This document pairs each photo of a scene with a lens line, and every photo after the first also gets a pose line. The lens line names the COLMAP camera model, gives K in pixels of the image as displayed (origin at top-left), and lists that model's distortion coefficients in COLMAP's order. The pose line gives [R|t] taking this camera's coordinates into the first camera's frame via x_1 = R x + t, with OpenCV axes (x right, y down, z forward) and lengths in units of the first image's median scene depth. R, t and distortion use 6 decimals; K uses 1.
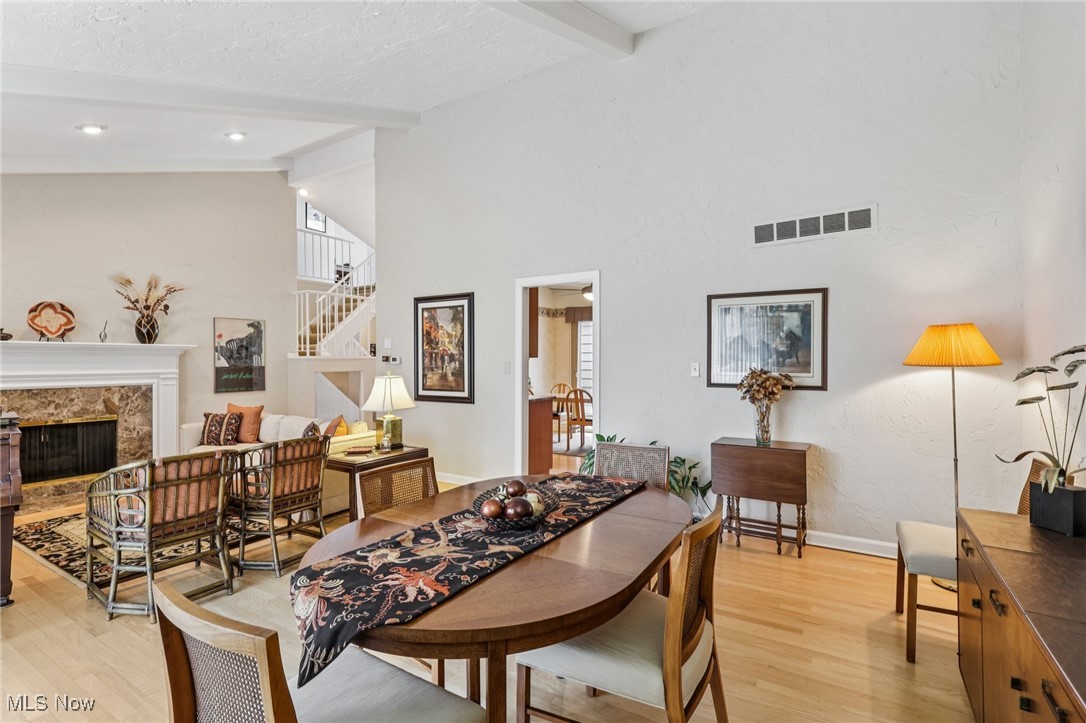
lens RADIAL K [[506.2, 0, 543.7], [0, 506.2, 364.5], [0, 0, 1]] dist [-0.002279, 0.000088]
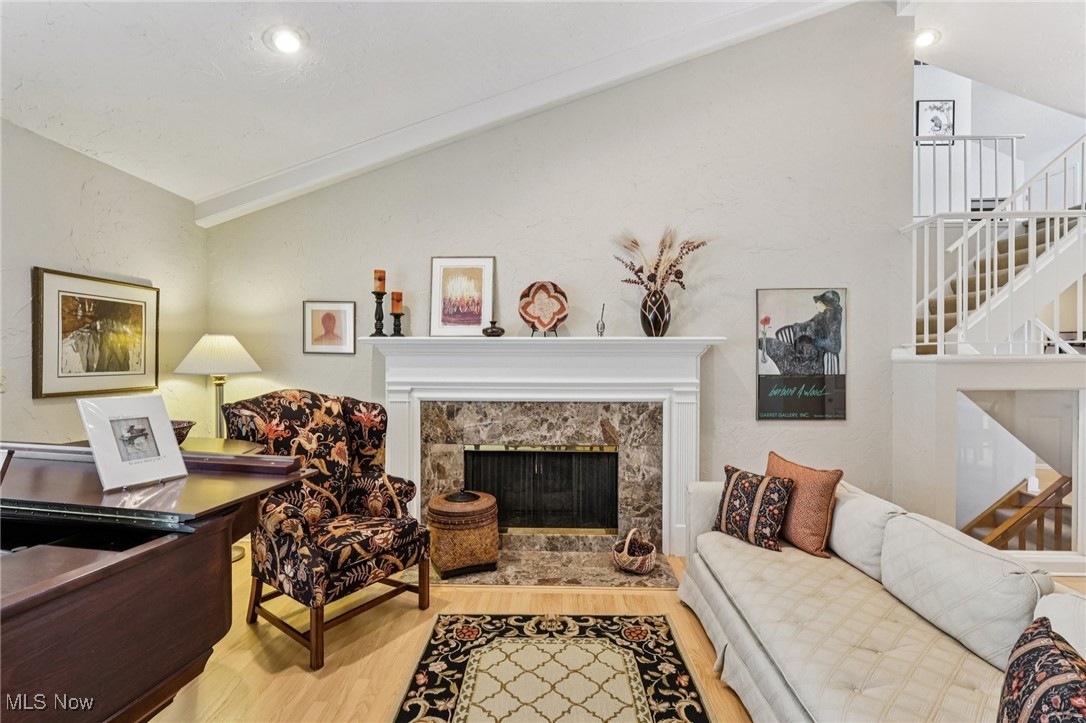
lens RADIAL K [[506.2, 0, 542.4], [0, 506.2, 364.3], [0, 0, 1]] dist [-0.002279, 0.000088]
pose [[0.504278, 0.005276, -0.863525, -0.313636], [-0.008641, 0.999962, 0.001063, -0.006383], [0.863498, 0.006925, 0.504305, 0.566108]]
